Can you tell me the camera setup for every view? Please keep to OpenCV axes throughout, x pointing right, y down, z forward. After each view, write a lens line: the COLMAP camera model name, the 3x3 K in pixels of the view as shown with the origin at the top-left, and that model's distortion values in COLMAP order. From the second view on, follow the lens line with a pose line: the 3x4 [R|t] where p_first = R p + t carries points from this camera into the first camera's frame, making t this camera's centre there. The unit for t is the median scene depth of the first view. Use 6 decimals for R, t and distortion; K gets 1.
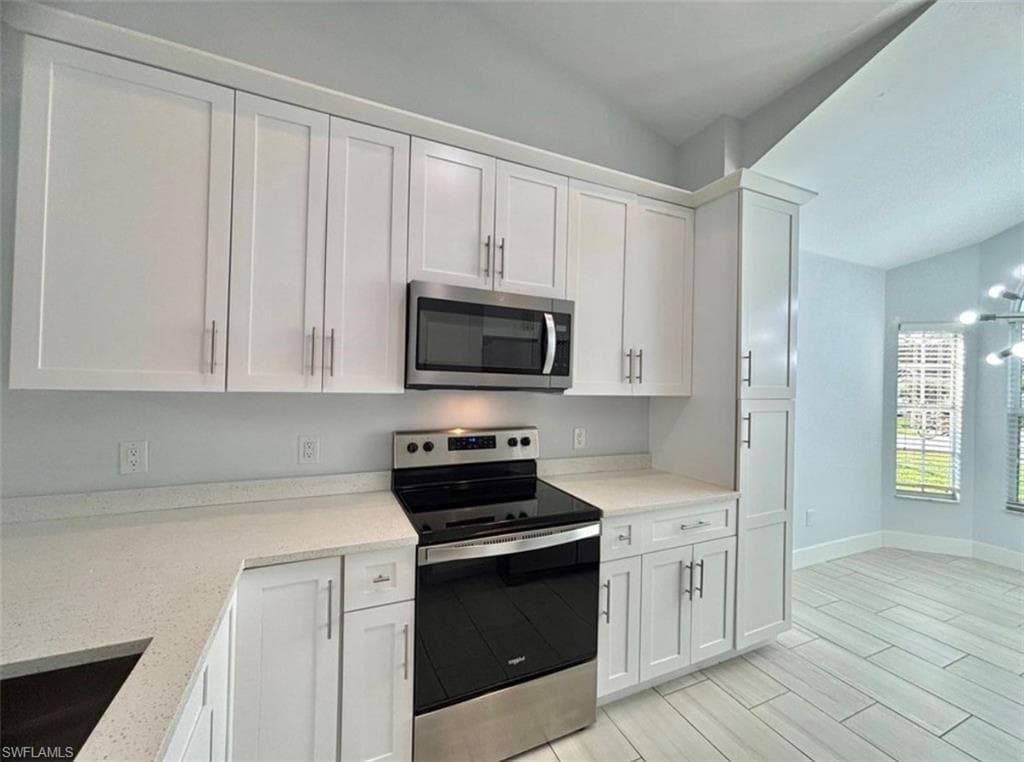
lens RADIAL K [[416.4, 0, 508.2], [0, 416.4, 378.6], [0, 0, 1]] dist [0.002447, 0.000412]
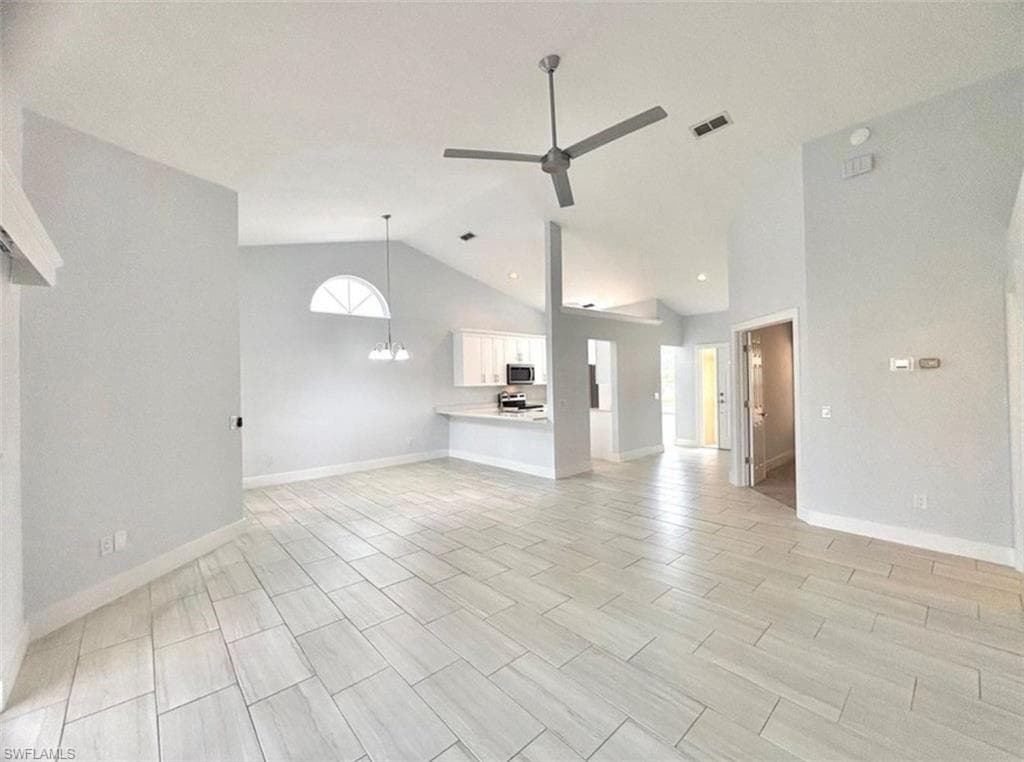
lens RADIAL K [[416.4, 0, 511.1], [0, 416.4, 377.7], [0, 0, 1]] dist [0.002447, 0.000412]
pose [[0.950503, -0.038118, 0.308369, -1.451843], [0.037445, 0.999266, 0.008104, -0.079966], [-0.308451, 0.003844, 0.951232, -3.196357]]
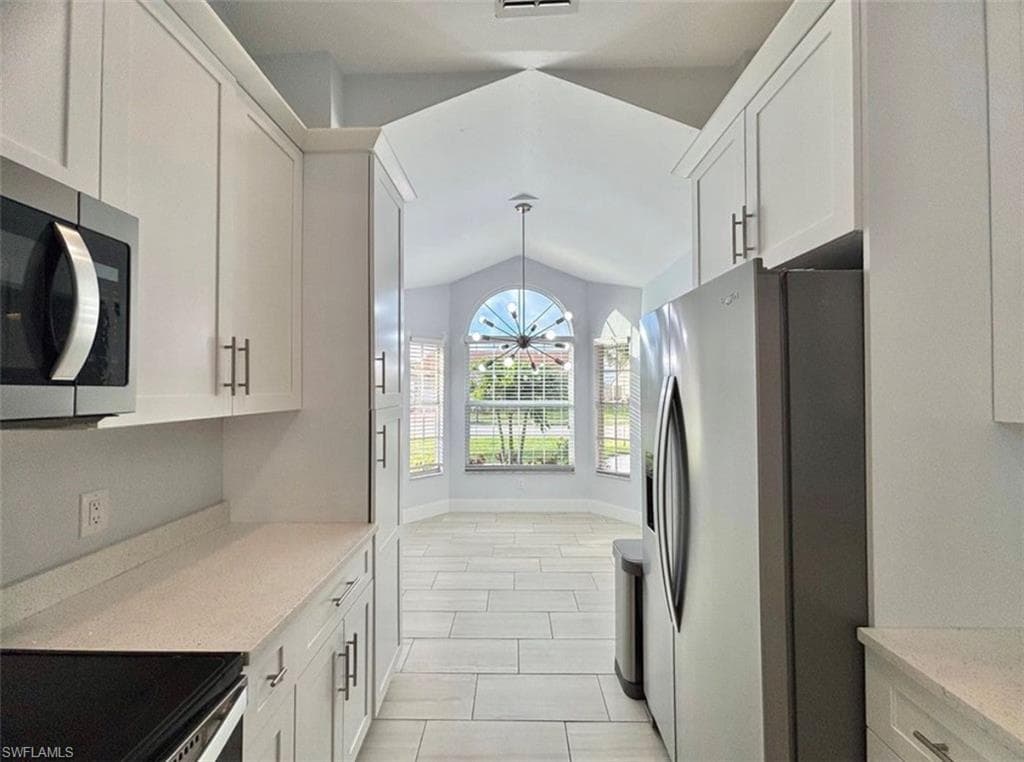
lens RADIAL K [[416.4, 0, 503.0], [0, 416.4, 381.1], [0, 0, 1]] dist [0.002447, 0.000412]
pose [[0.421261, -0.007238, 0.906911, -0.077022], [0.005750, 0.999969, 0.005310, -0.009905], [-0.906921, 0.002978, 0.421290, 0.407351]]
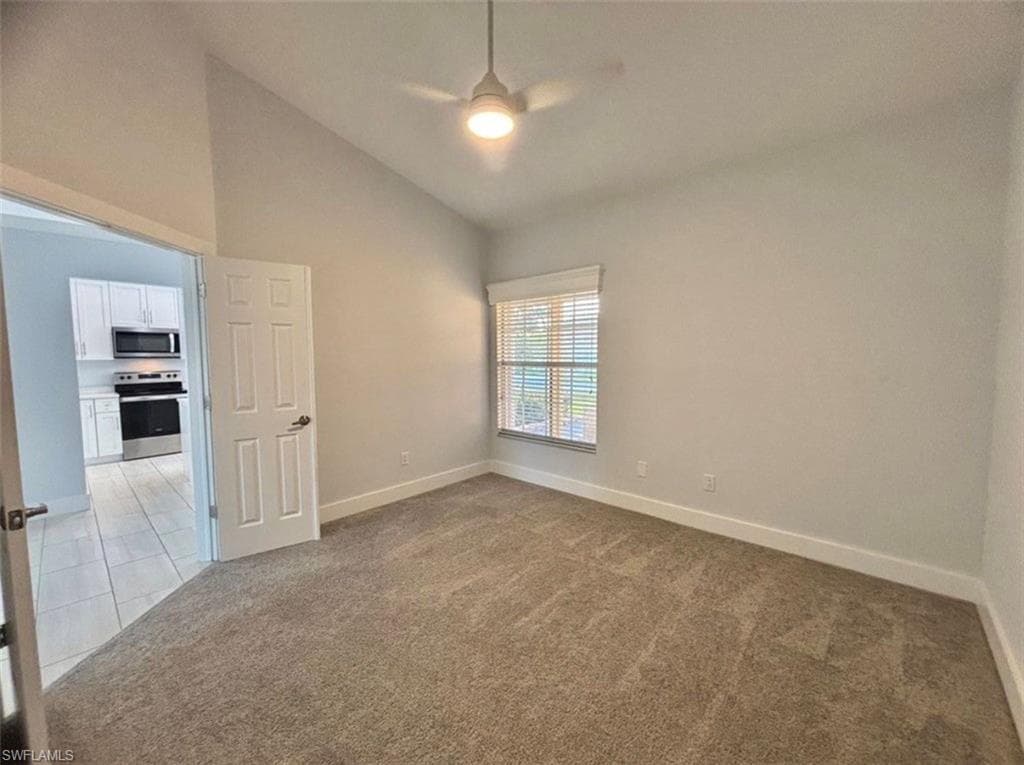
lens RADIAL K [[416.4, 0, 509.5], [0, 416.4, 378.6], [0, 0, 1]] dist [0.002447, 0.000412]
pose [[0.920462, -0.052339, 0.387311, 1.121610], [0.026905, 0.997127, 0.070805, 0.028153], [-0.389905, -0.054752, 0.919226, -2.741908]]
